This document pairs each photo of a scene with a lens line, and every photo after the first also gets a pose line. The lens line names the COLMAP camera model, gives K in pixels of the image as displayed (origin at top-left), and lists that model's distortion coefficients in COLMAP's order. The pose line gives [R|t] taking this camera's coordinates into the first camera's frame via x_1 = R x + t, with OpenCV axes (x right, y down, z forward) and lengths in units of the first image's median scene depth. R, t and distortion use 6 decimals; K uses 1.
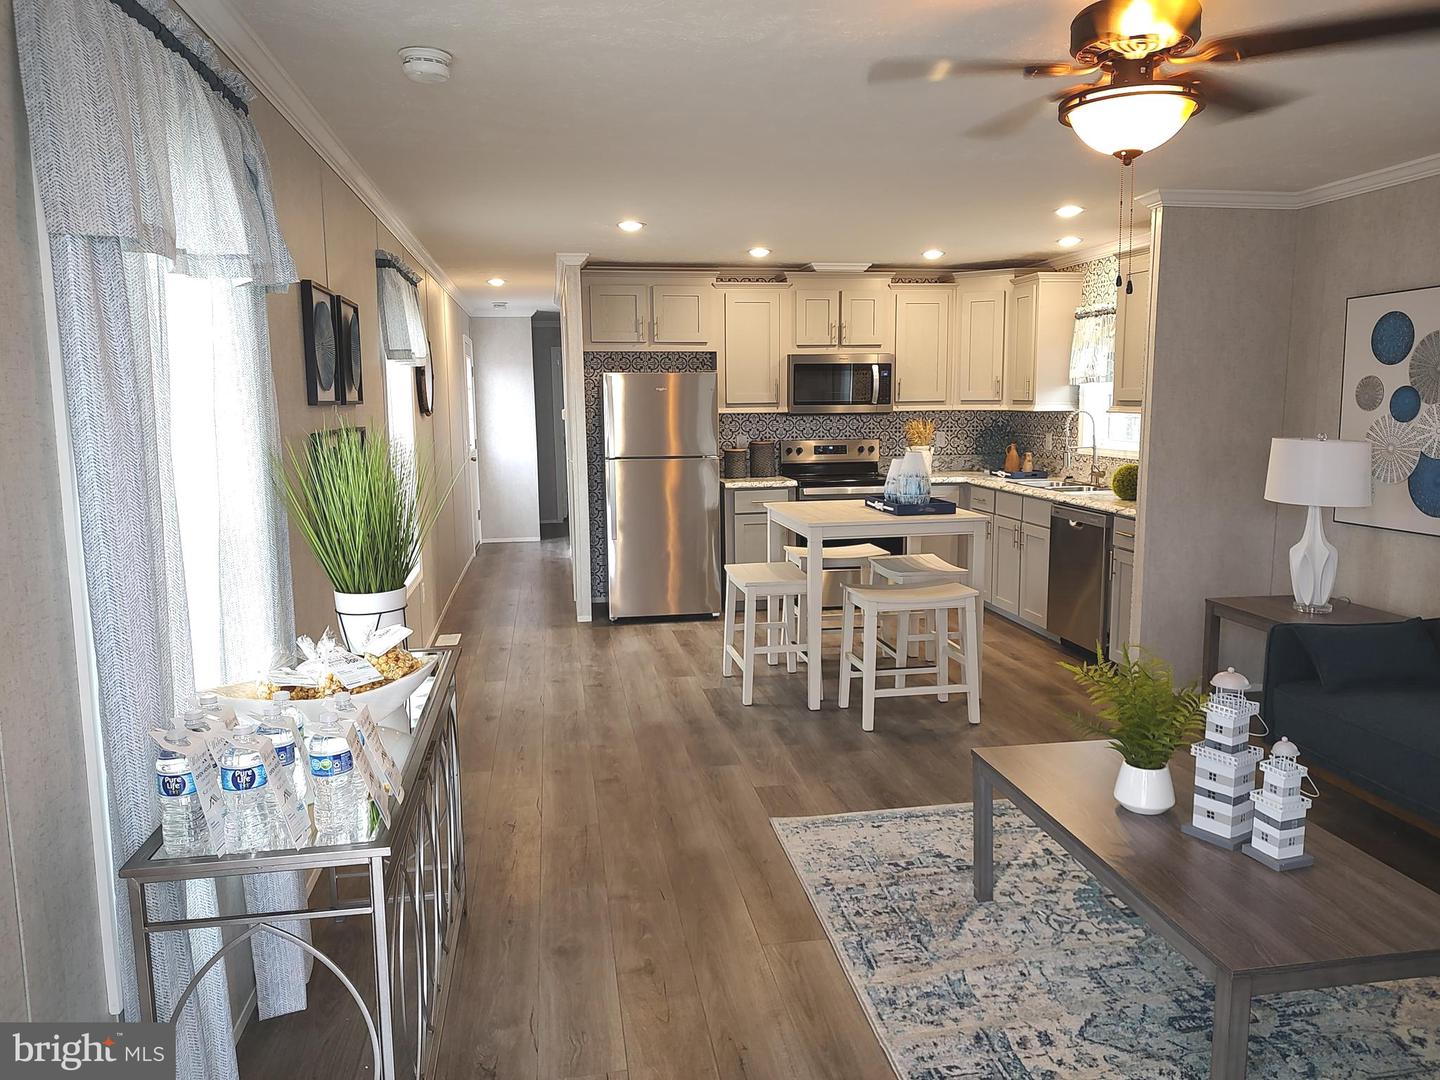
lens RADIAL K [[1031.8, 0, 713.4], [0, 1031.8, 536.3], [0, 0, 1]] dist [0.028148, -0.028052]
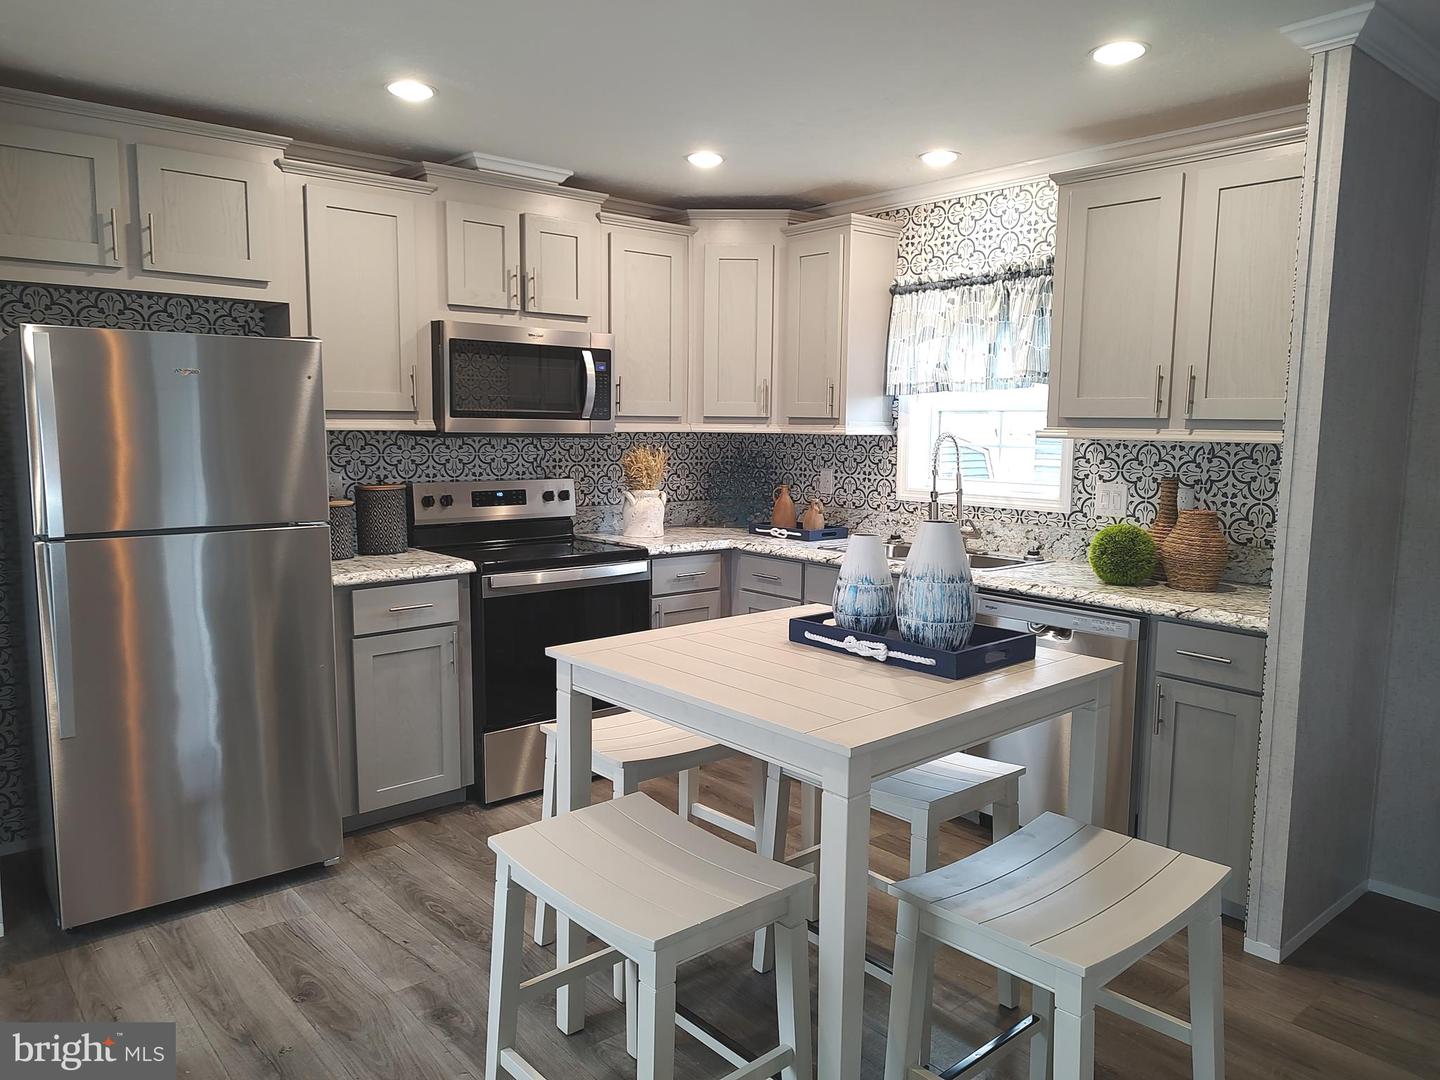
lens RADIAL K [[1031.8, 0, 726.7], [0, 1031.8, 543.1], [0, 0, 1]] dist [0.028148, -0.028052]
pose [[0.852098, -0.042704, 0.521638, -0.113702], [0.051806, 0.998653, -0.002869, -0.076222], [-0.520813, 0.029468, 0.853162, 0.673795]]
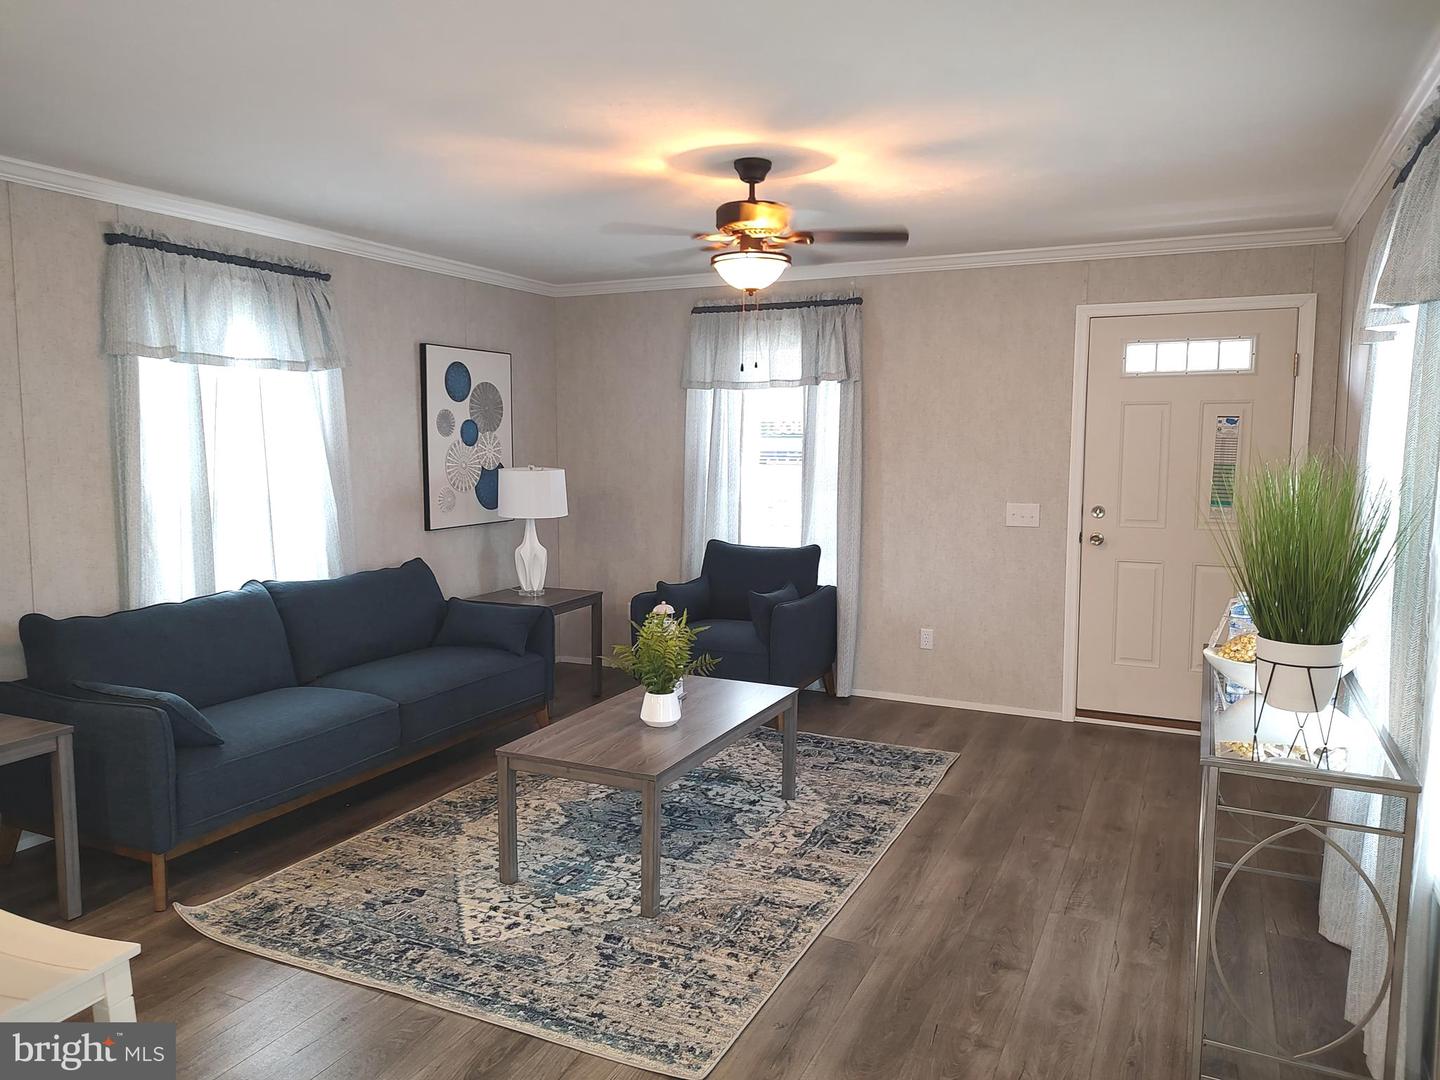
lens RADIAL K [[1001.1, 0, 717.7], [0, 1001.1, 545.3], [0, 0, 1]] dist [-0.001398, 0.000238]
pose [[-0.824454, -0.033877, 0.564914, -0.310348], [0.097047, 0.974957, 0.200101, -0.185587], [-0.557546, 0.219797, -0.800520, 1.657869]]
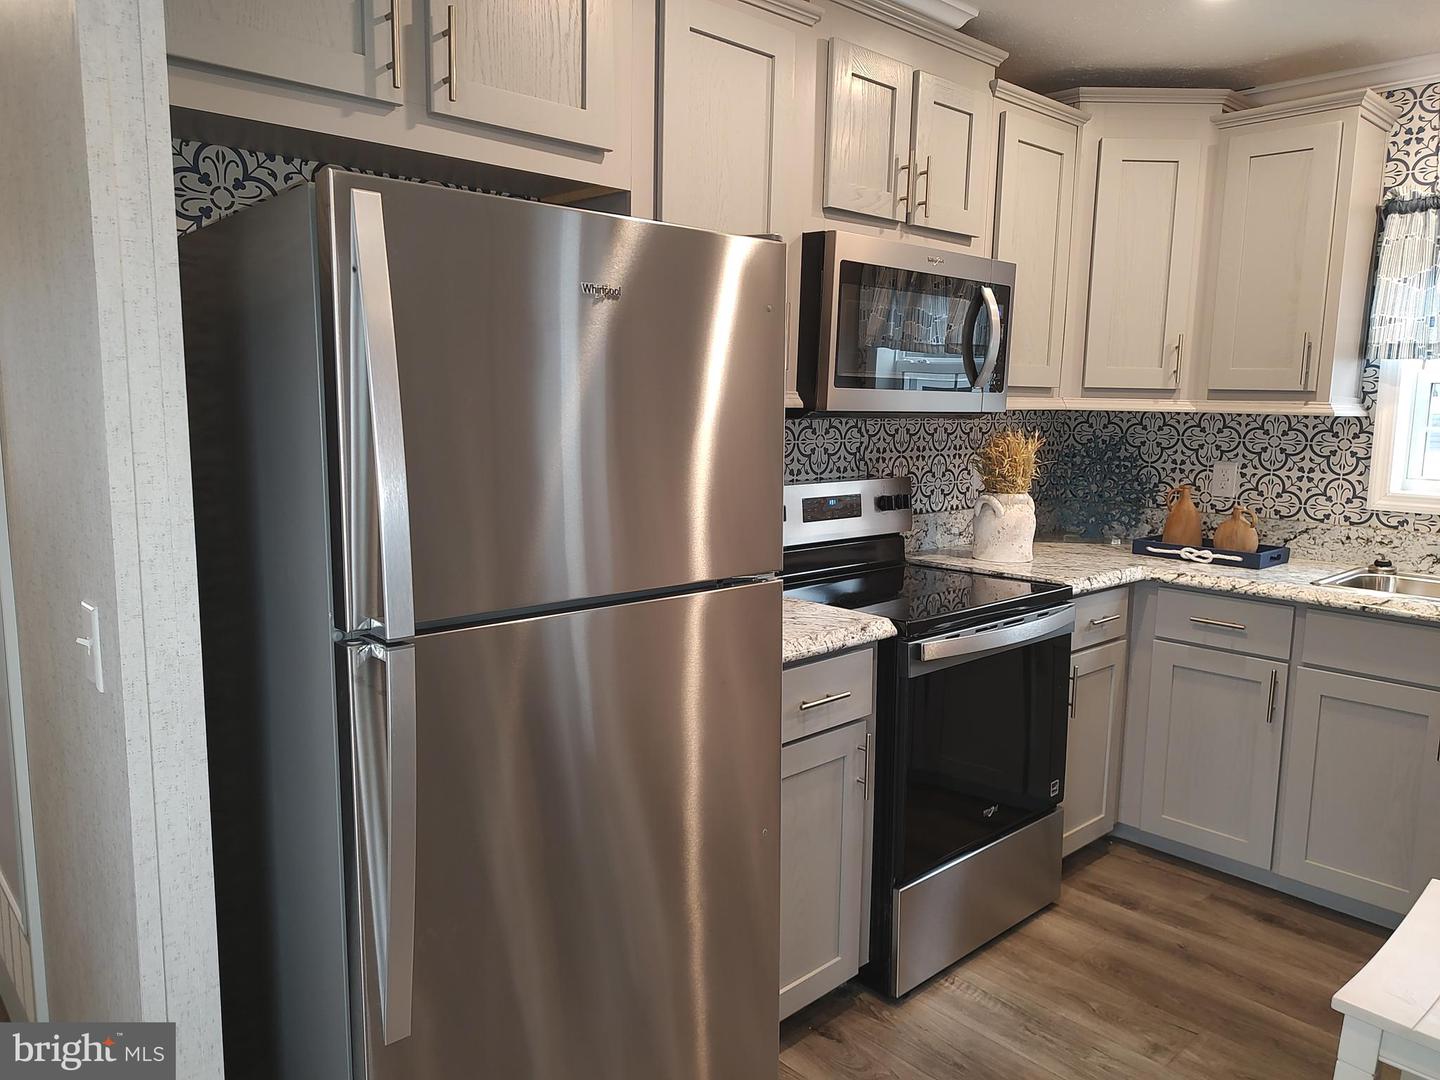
lens RADIAL K [[1031.8, 0, 721.6], [0, 1031.8, 539.1], [0, 0, 1]] dist [0.028148, -0.028052]
pose [[0.828977, -0.052747, 0.556791, -0.198701], [0.049157, 0.998562, 0.021410, -0.122794], [-0.557119, 0.009622, 0.830377, 1.050516]]
